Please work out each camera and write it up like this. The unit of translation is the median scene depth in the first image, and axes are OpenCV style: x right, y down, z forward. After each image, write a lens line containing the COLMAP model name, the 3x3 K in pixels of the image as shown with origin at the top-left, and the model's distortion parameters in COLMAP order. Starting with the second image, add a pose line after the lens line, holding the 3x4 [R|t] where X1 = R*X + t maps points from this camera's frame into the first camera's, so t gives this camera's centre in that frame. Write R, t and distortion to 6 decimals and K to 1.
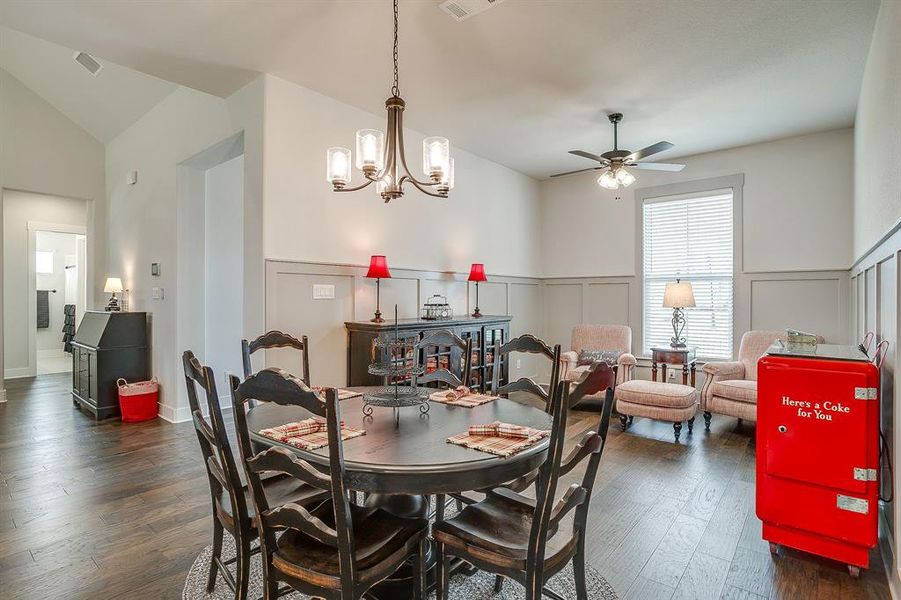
lens RADIAL K [[449.9, 0, 447.5], [0, 449.9, 298.6], [0, 0, 1]] dist [-0.064824, 0.035089]
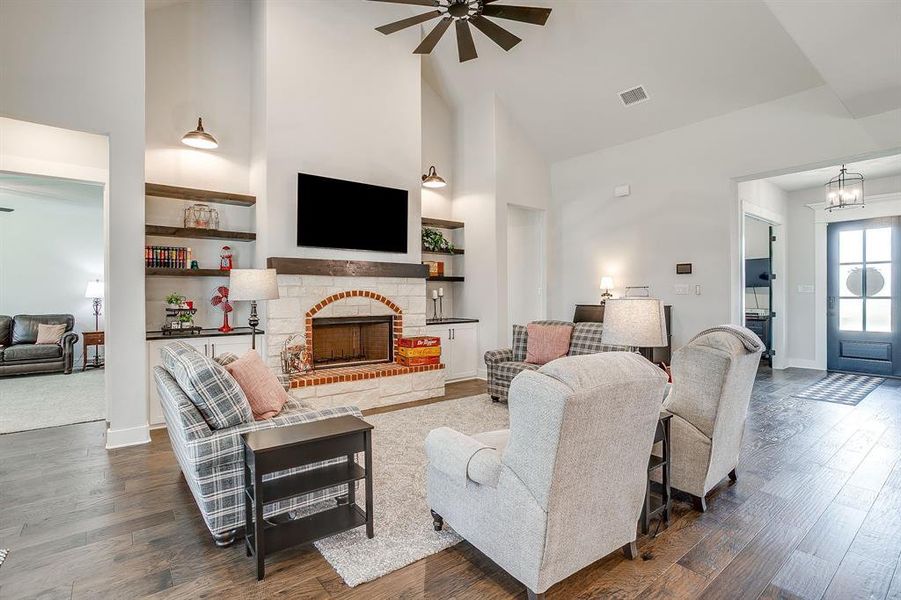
lens RADIAL K [[444.7, 0, 453.3], [0, 444.7, 295.2], [0, 0, 1]] dist [-0.056733, 0.034115]
pose [[0.978253, -0.003889, -0.207378, -0.935493], [0.003952, 0.999992, -0.000110, 0.001113], [0.207377, -0.000712, 0.978261, -0.238423]]
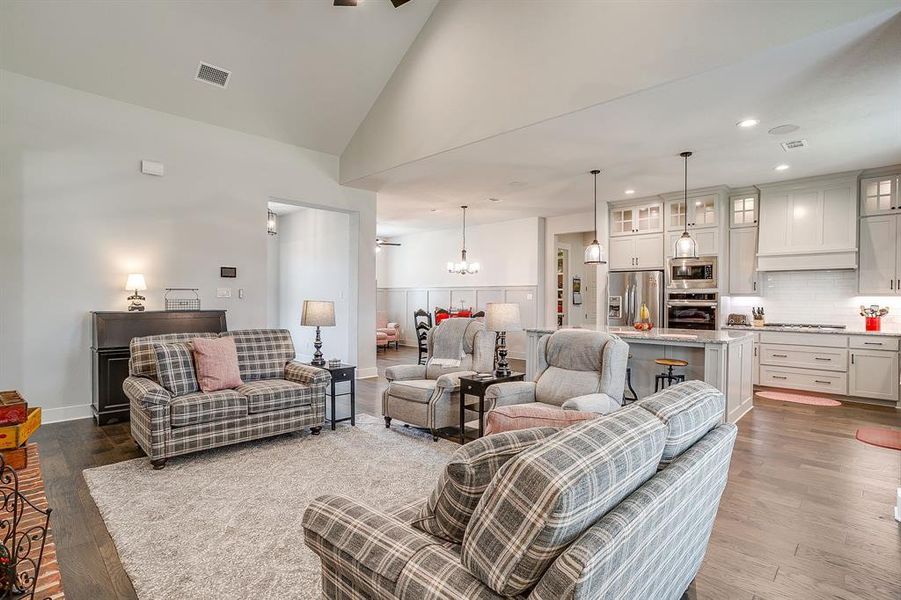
lens RADIAL K [[448.8, 0, 449.5], [0, 448.8, 303.6], [0, 0, 1]] dist [-0.049522, 0.033358]
pose [[0.073043, -0.011226, 0.997266, -1.640430], [-0.006500, 0.999910, 0.011732, -0.001496], [-0.997308, -0.007339, 0.072963, 0.304811]]
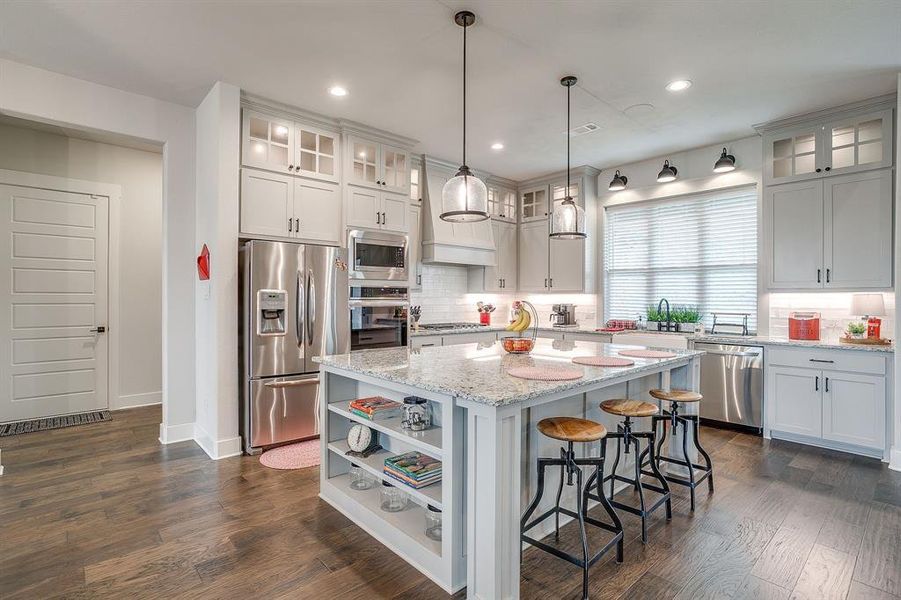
lens RADIAL K [[449.9, 0, 447.5], [0, 449.9, 298.6], [0, 0, 1]] dist [-0.064824, 0.035089]
pose [[-0.988076, -0.004069, 0.153914, -0.537796], [-0.003847, 0.999991, 0.001740, -0.000806], [-0.153919, 0.001127, -0.988083, 0.534507]]
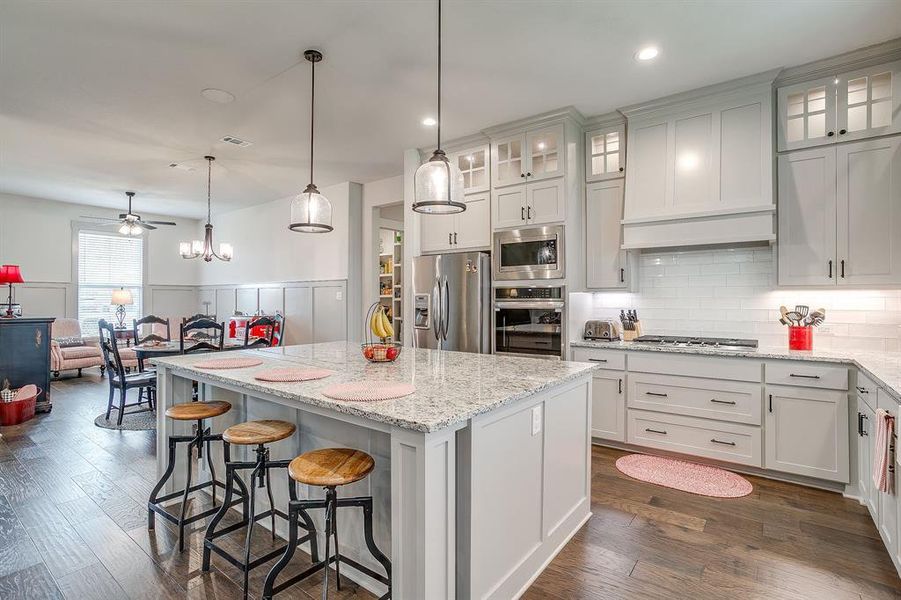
lens RADIAL K [[444.8, 0, 441.8], [0, 444.8, 299.4], [0, 0, 1]] dist [-0.064340, 0.044640]
pose [[-0.033313, -0.001328, 0.999444, -1.069031], [-0.000221, 0.999999, 0.001321, -0.001088], [-0.999445, -0.000177, -0.033313, -0.135997]]
